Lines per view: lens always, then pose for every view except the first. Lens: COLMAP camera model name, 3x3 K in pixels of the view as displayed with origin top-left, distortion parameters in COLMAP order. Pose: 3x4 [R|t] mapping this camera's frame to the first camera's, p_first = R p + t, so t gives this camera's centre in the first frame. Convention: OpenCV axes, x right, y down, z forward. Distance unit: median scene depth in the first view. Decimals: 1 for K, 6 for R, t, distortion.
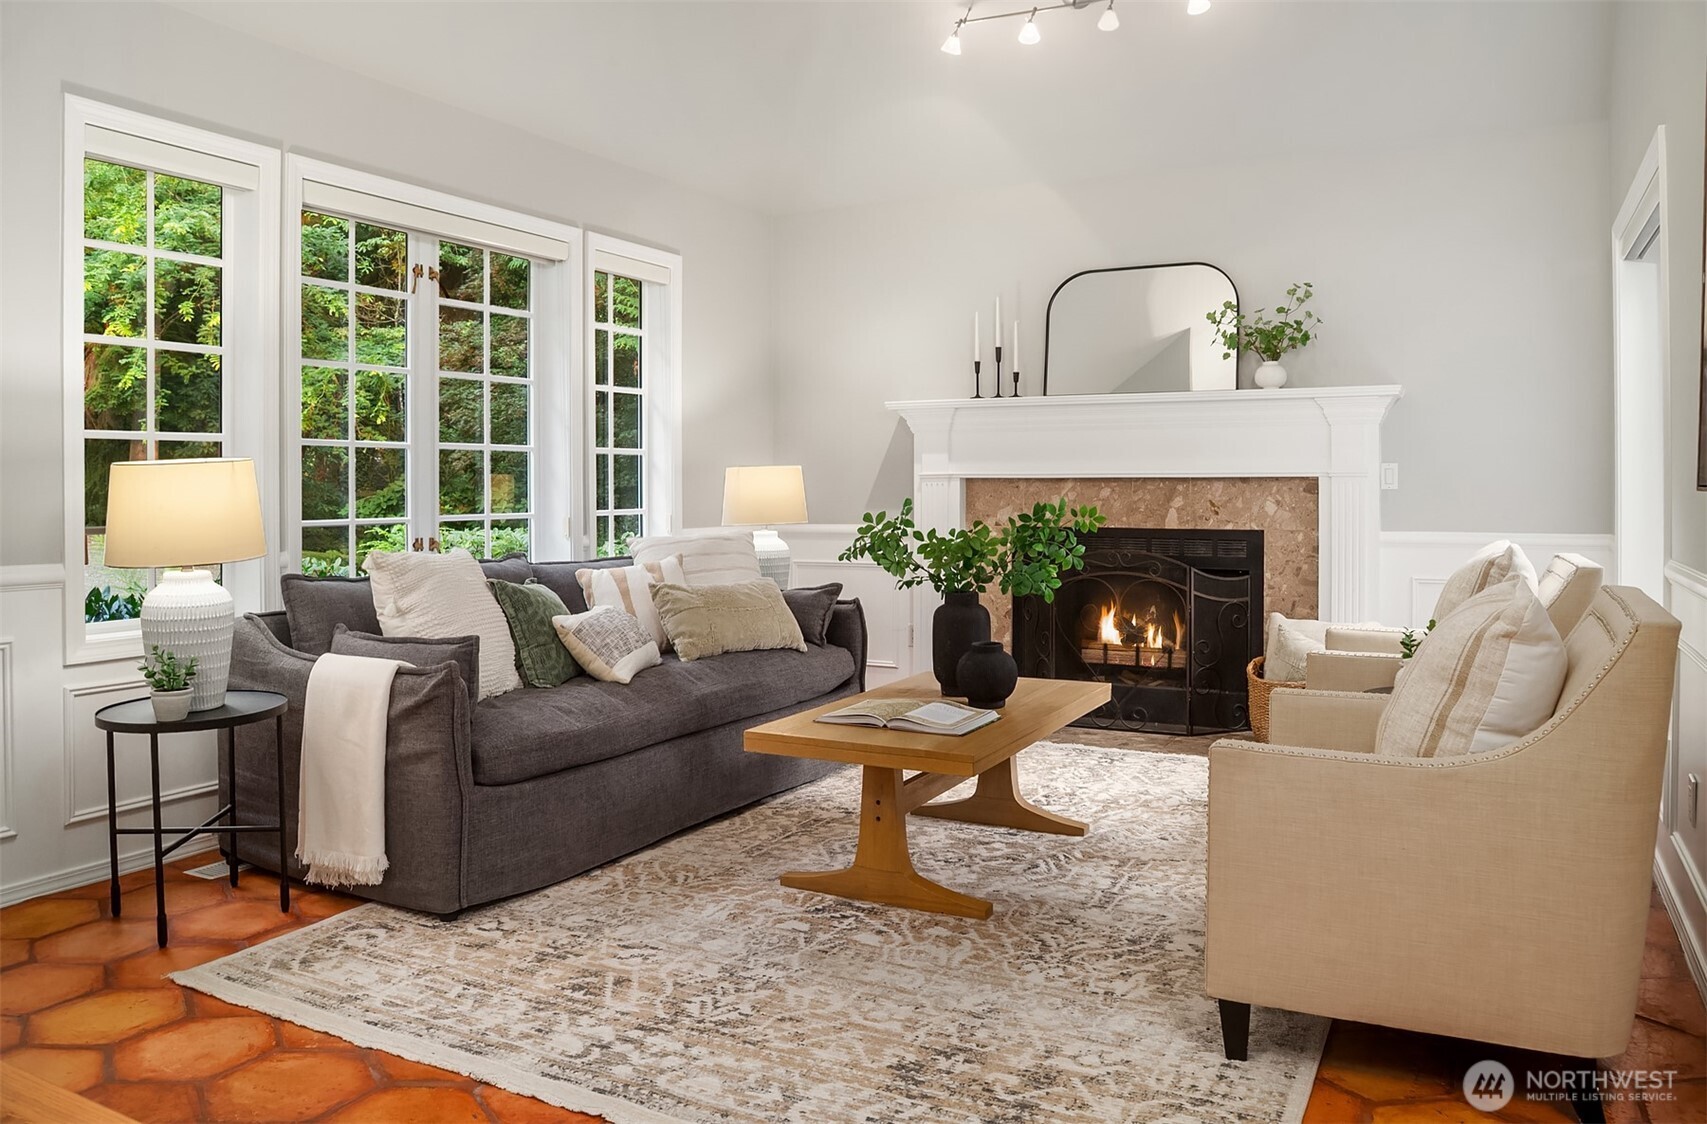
lens RADIAL K [[1240.3, 0, 853.5], [0, 1240.3, 562.0], [0, 0, 1]] dist [-0.051088, -0.000626]
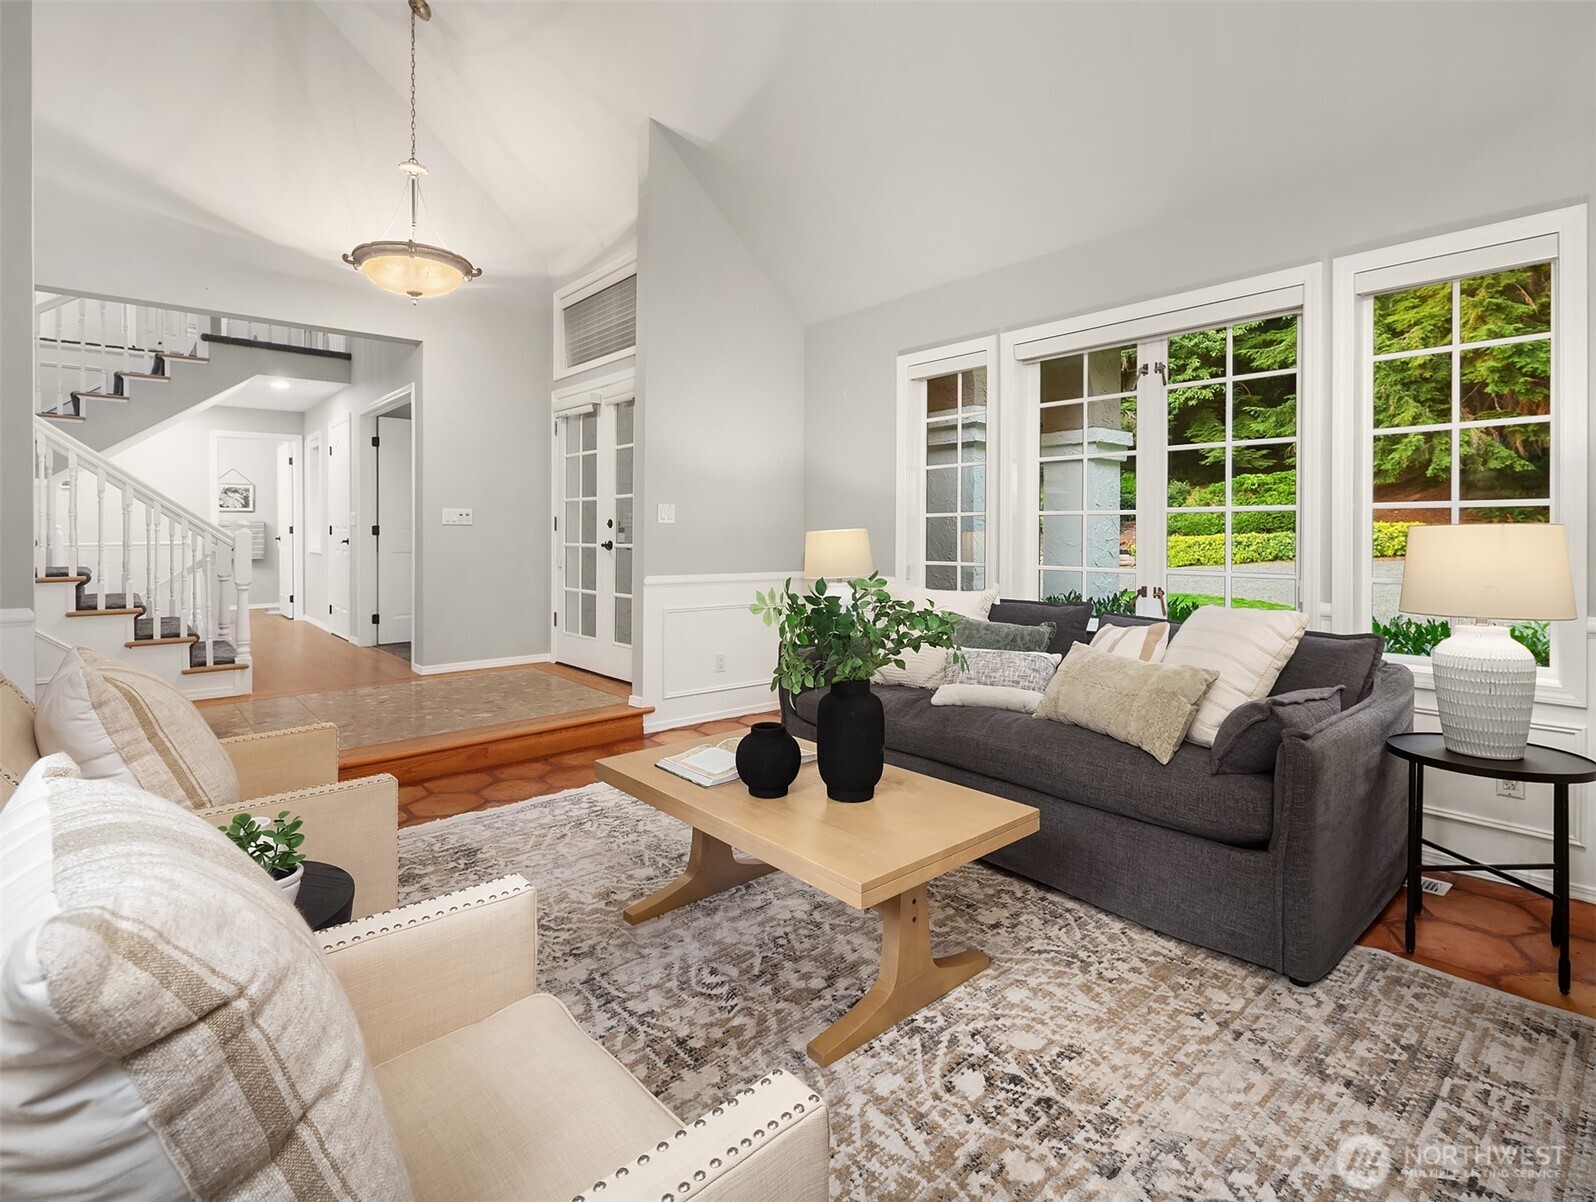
lens RADIAL K [[775.2, 0, 798.0], [0, 775.2, 601.0], [0, 0, 1]] dist [-0.002193, -0.000611]
pose [[-0.357164, 0.069845, -0.931427, 0.701883], [-0.064945, 0.992930, 0.099360, -0.090005], [0.931781, 0.095979, -0.350103, 1.369337]]
